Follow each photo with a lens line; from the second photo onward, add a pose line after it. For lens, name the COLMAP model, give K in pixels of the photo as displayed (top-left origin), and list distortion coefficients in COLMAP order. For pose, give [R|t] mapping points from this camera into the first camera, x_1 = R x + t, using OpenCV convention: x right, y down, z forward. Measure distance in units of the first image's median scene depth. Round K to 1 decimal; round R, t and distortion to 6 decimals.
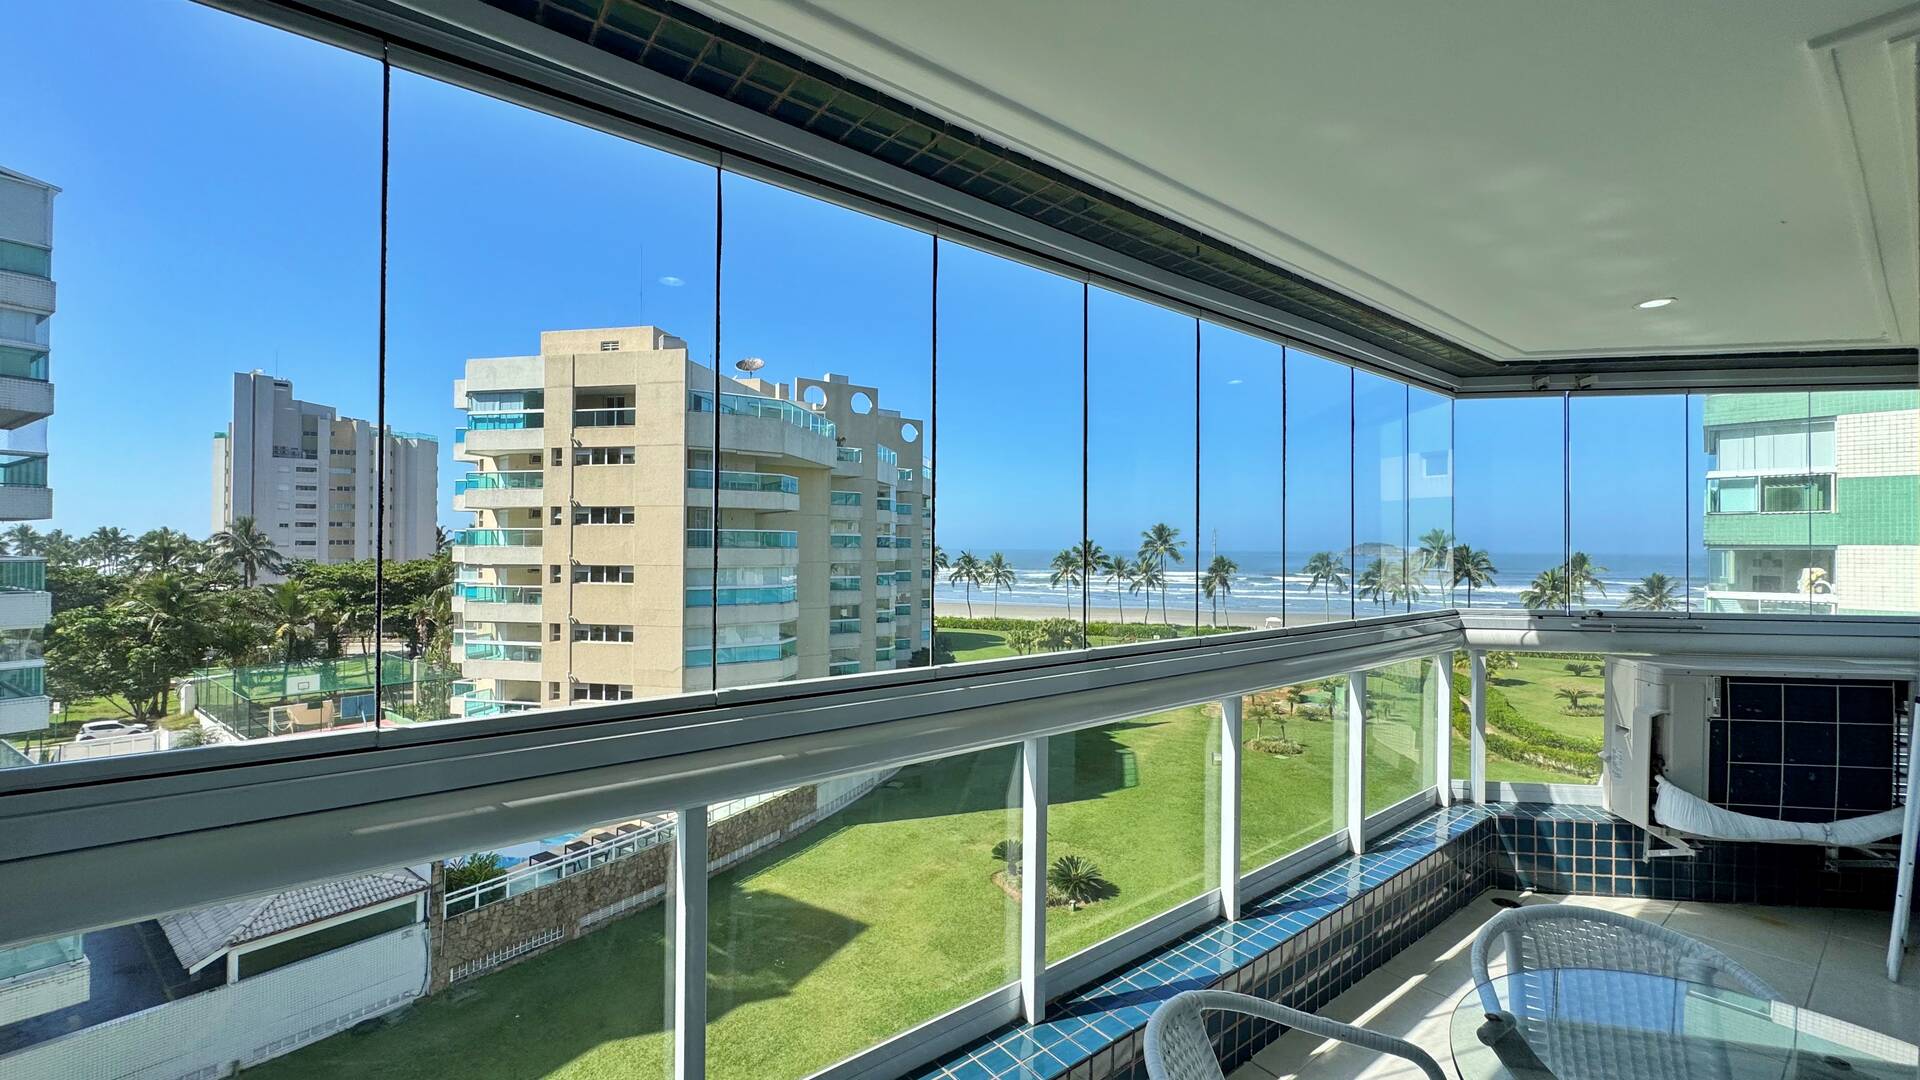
lens RADIAL K [[765.1, 0, 959.0], [0, 765.1, 540.2], [0, 0, 1]] dist [-0.003988, 0.000732]
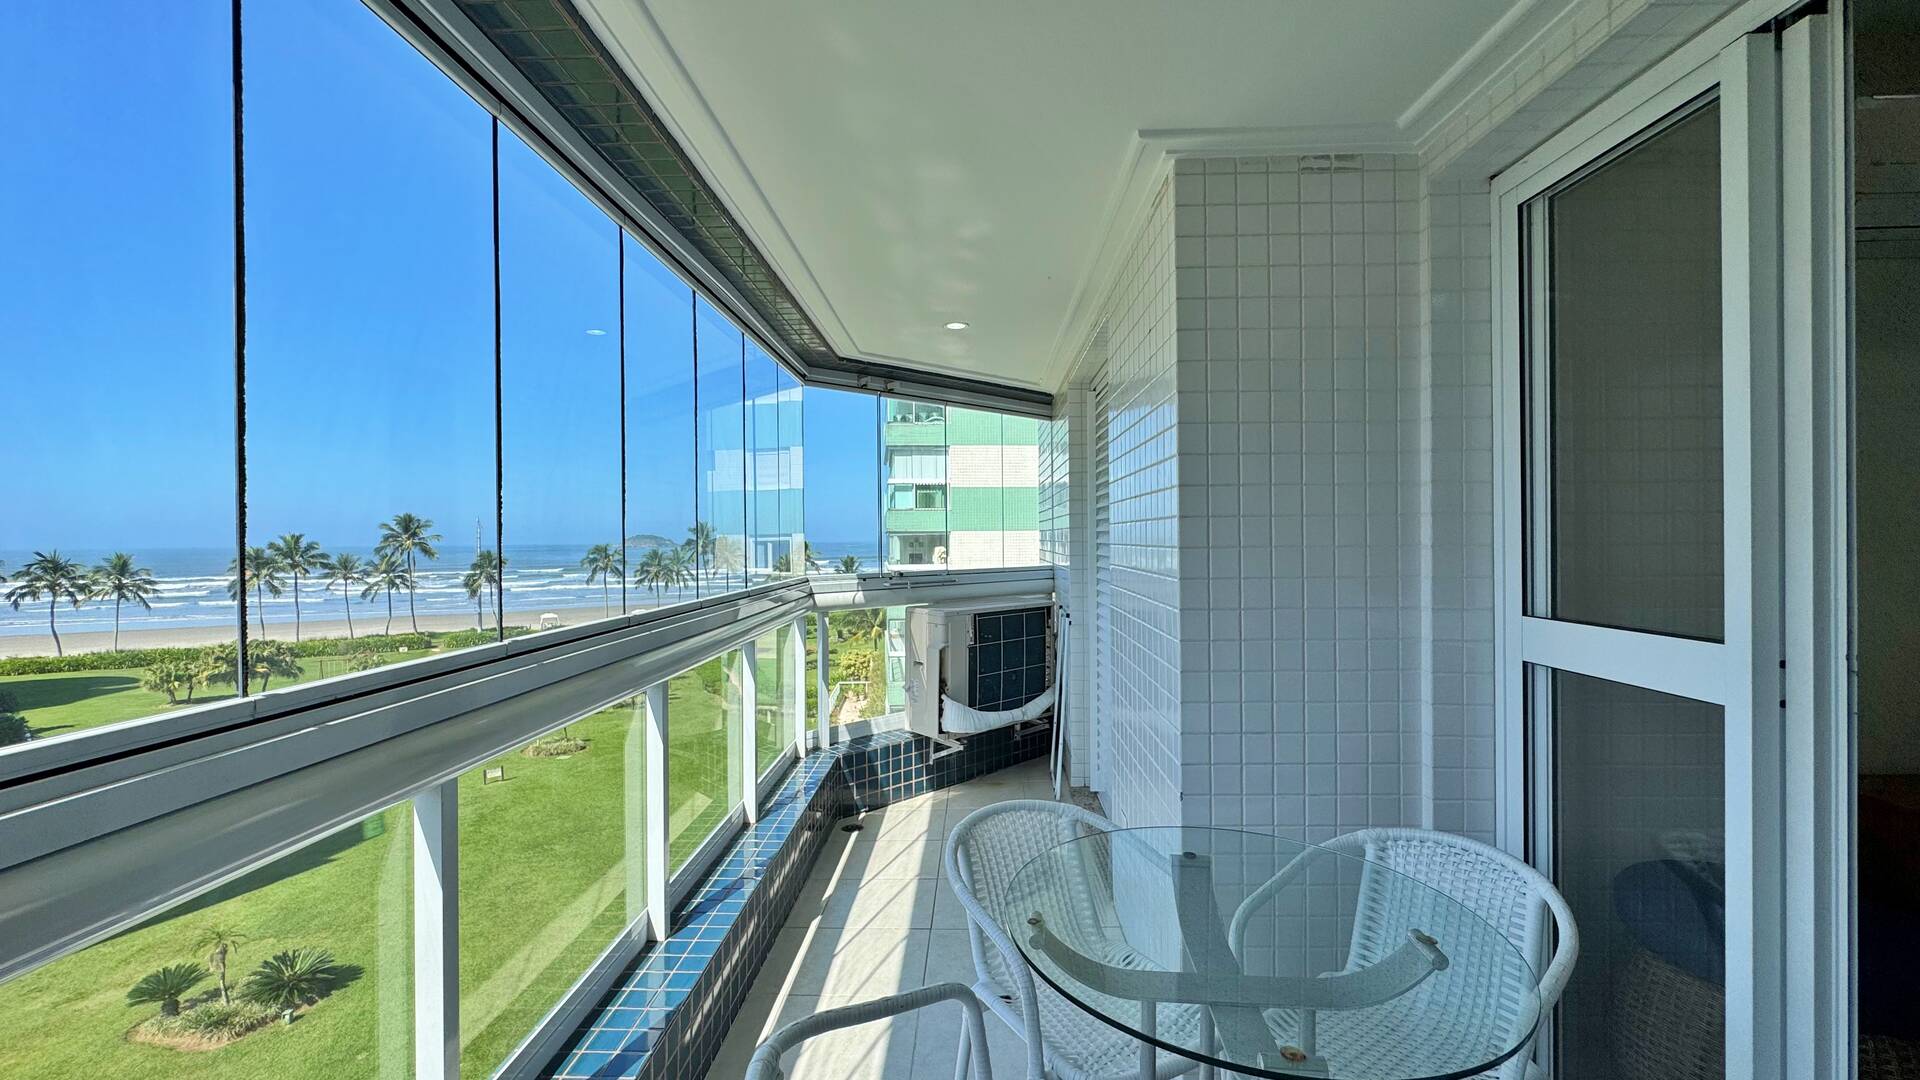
lens RADIAL K [[765.1, 0, 958.4], [0, 765.1, 541.6], [0, 0, 1]] dist [-0.003988, 0.000732]
pose [[0.632654, -0.015015, 0.774289, -0.069446], [0.006098, 0.999878, 0.014407, 0.026992], [-0.774410, -0.004393, 0.632668, 0.146501]]
